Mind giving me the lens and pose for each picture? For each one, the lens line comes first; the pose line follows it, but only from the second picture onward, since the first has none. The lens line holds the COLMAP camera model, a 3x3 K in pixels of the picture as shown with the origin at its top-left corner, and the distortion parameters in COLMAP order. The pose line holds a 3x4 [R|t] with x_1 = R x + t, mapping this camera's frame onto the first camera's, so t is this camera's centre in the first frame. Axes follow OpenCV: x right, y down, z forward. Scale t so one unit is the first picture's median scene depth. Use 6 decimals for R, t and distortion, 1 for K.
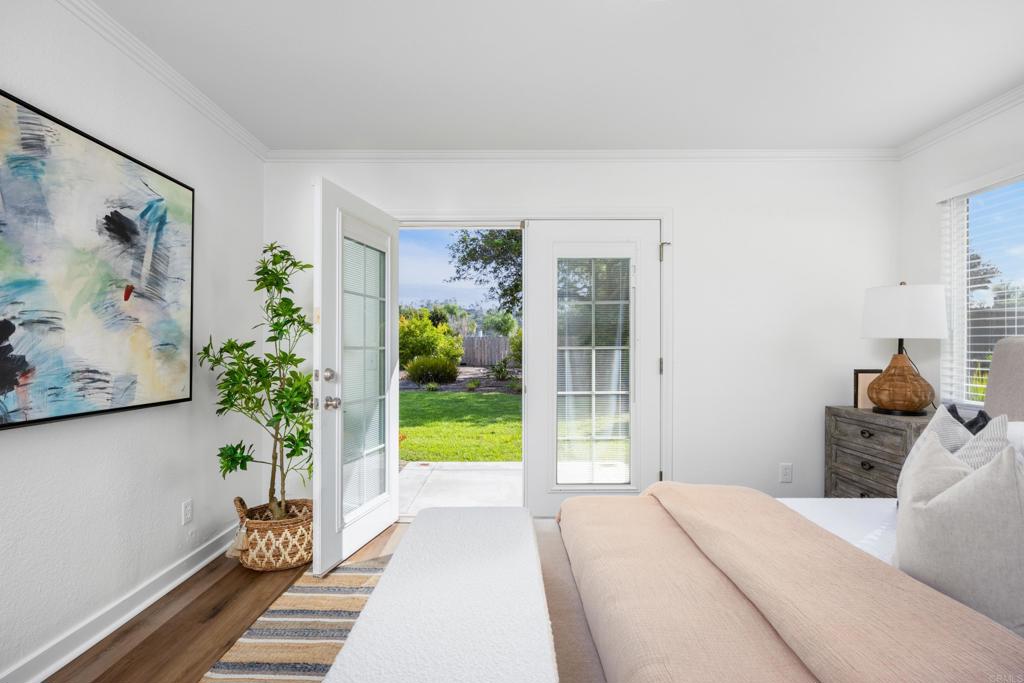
lens RADIAL K [[504.4, 0, 506.4], [0, 504.4, 348.8], [0, 0, 1]] dist [-0.009646, -0.000125]
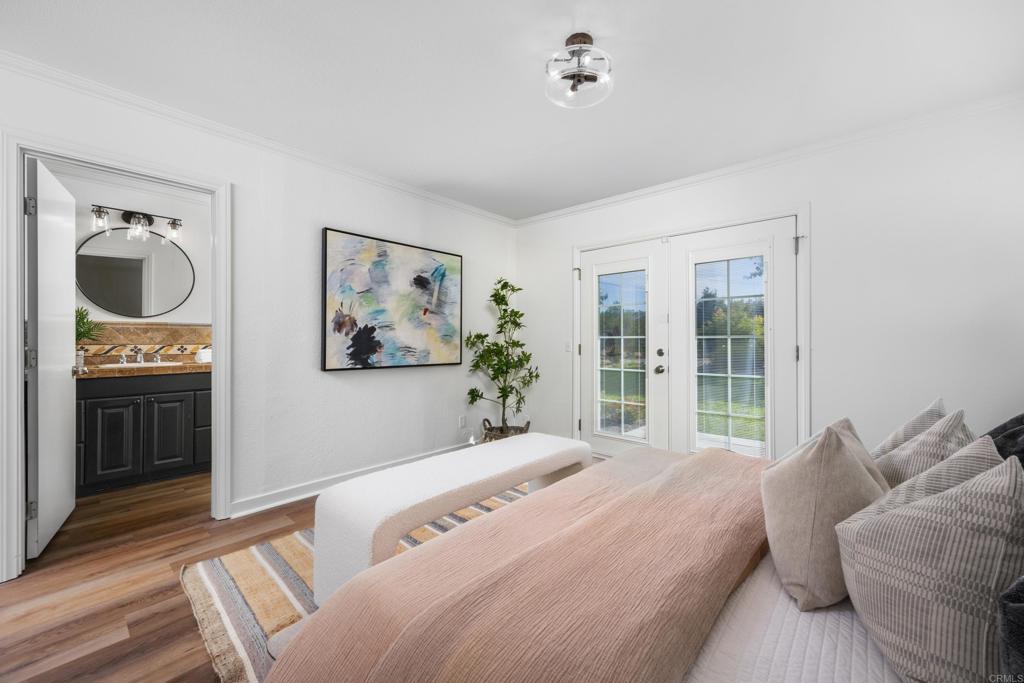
lens RADIAL K [[406.6, 0, 509.7], [0, 406.6, 339.3], [0, 0, 1]] dist [0.003539, 0.000025]
pose [[0.744420, 0.000520, -0.667711, 0.563707], [-0.000629, 1.000000, 0.000078, 0.005644], [0.667711, 0.000362, 0.744421, -0.049381]]
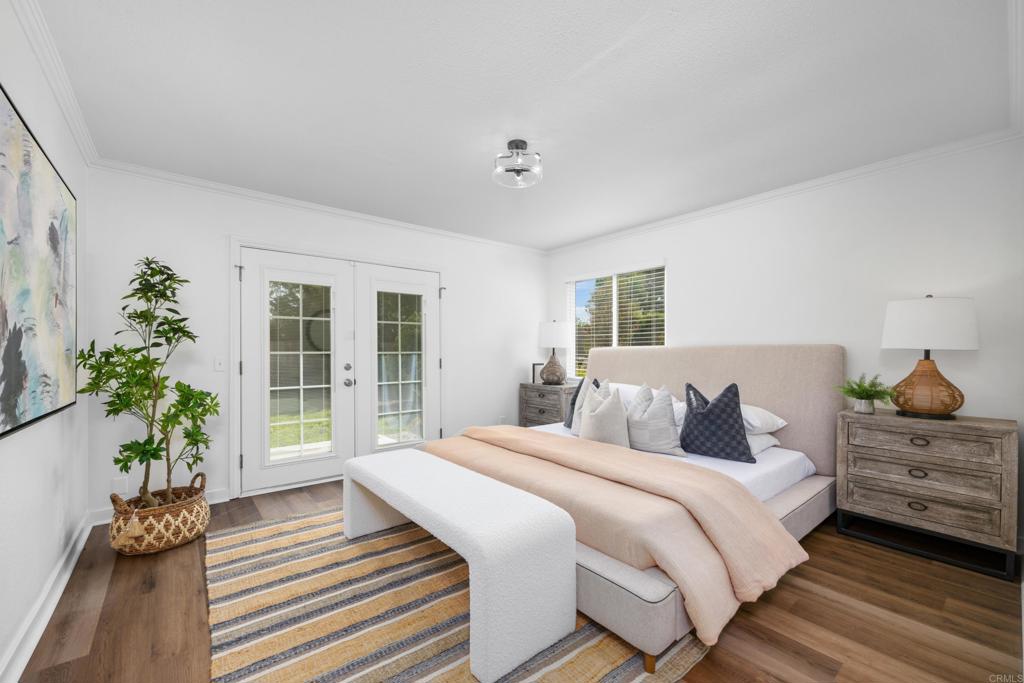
lens RADIAL K [[406.6, 0, 498.5], [0, 406.6, 354.8], [0, 0, 1]] dist [0.003539, 0.000025]
pose [[0.790214, -0.004767, 0.612812, -0.453069], [0.002492, 0.999986, 0.004565, 0.000153], [-0.612826, -0.002080, 0.790215, -0.191568]]
